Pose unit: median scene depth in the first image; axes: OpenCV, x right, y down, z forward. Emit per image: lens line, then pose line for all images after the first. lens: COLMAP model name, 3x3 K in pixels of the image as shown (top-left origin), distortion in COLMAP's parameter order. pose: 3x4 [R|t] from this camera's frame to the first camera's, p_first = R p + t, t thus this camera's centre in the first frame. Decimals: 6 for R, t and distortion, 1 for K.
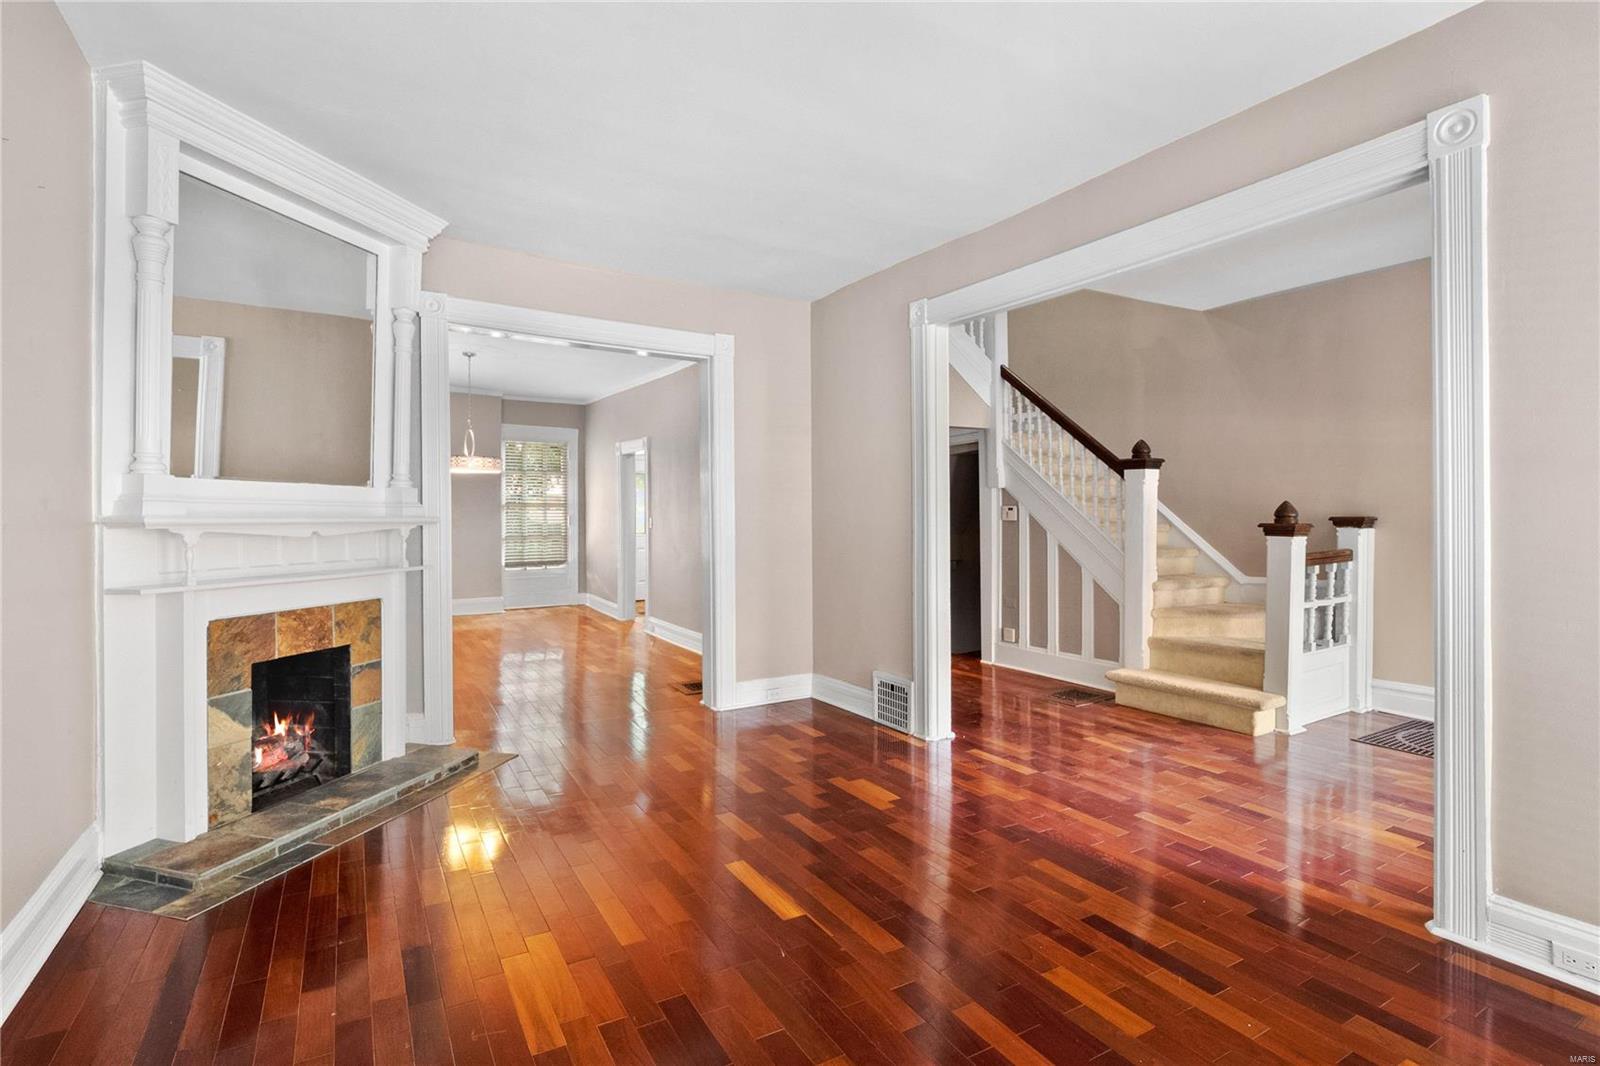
lens RADIAL K [[755.0, 0, 798.2], [0, 755.0, 502.2], [0, 0, 1]] dist [-0.012402, -0.000463]
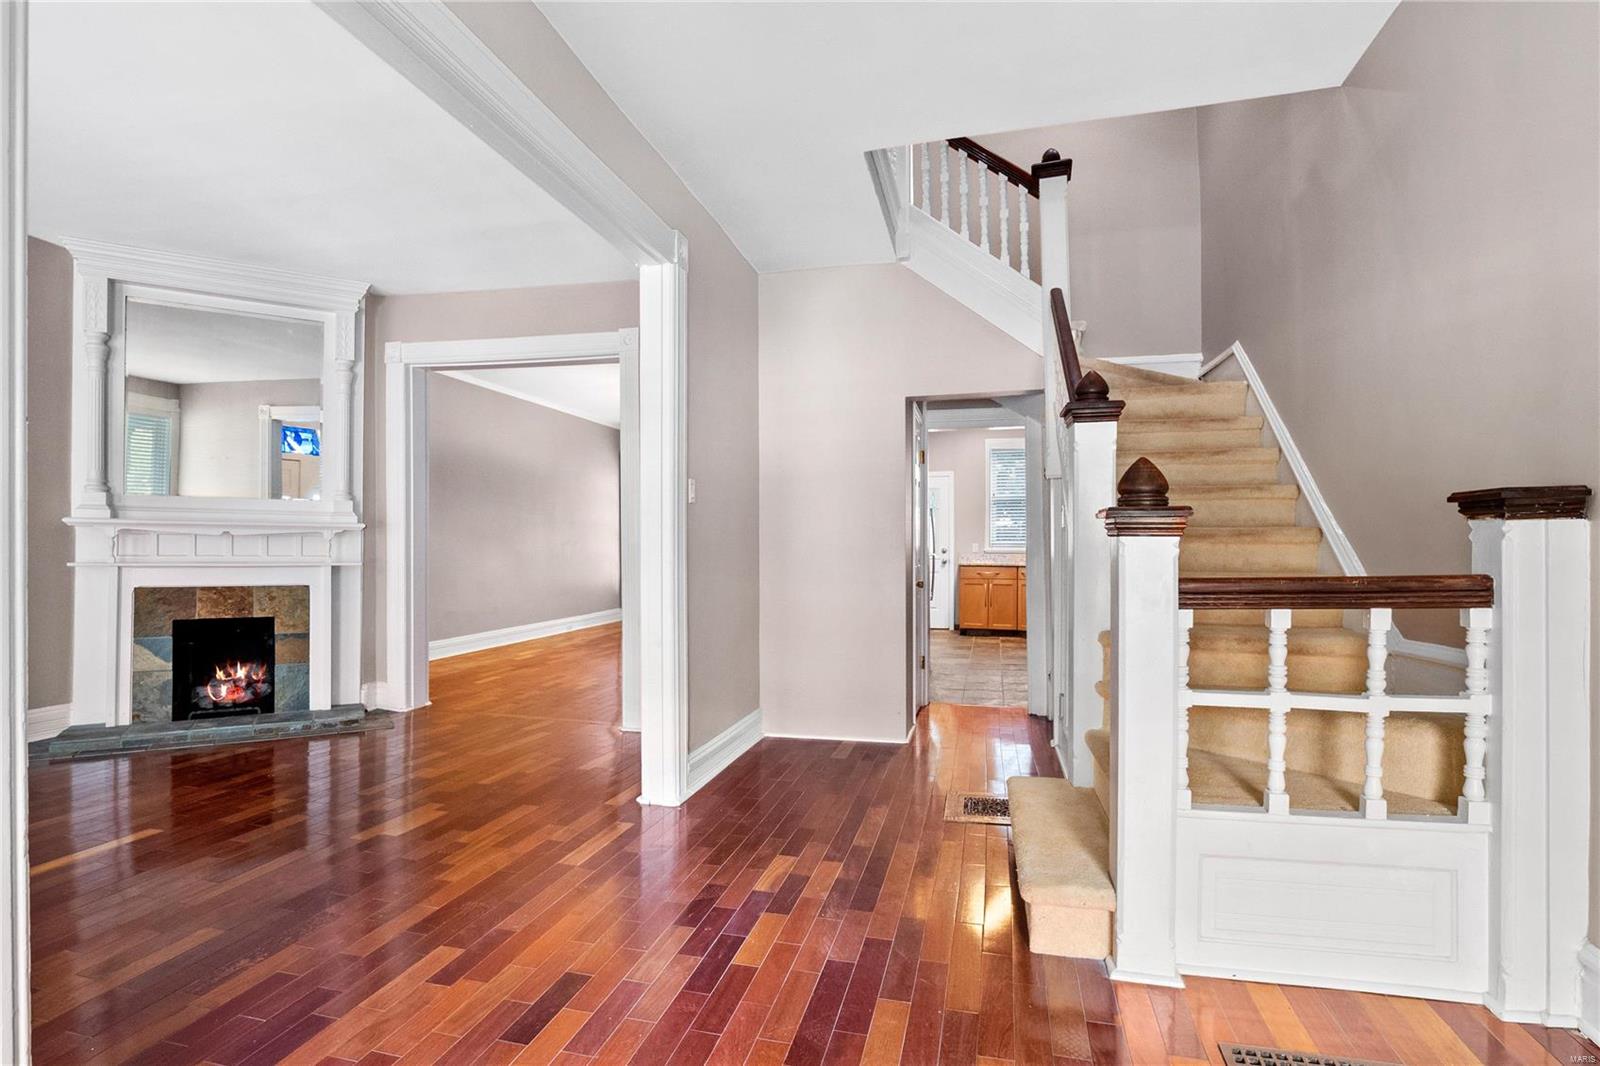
lens RADIAL K [[767.8, 0, 800.0], [0, 767.8, 533.0], [0, 0, 1]] dist [-0.013652, -0.000177]
pose [[0.719045, -0.010795, -0.694879, 0.982433], [0.009926, 0.999937, -0.005262, 0.052393], [0.694892, -0.003114, 0.719107, 0.638498]]
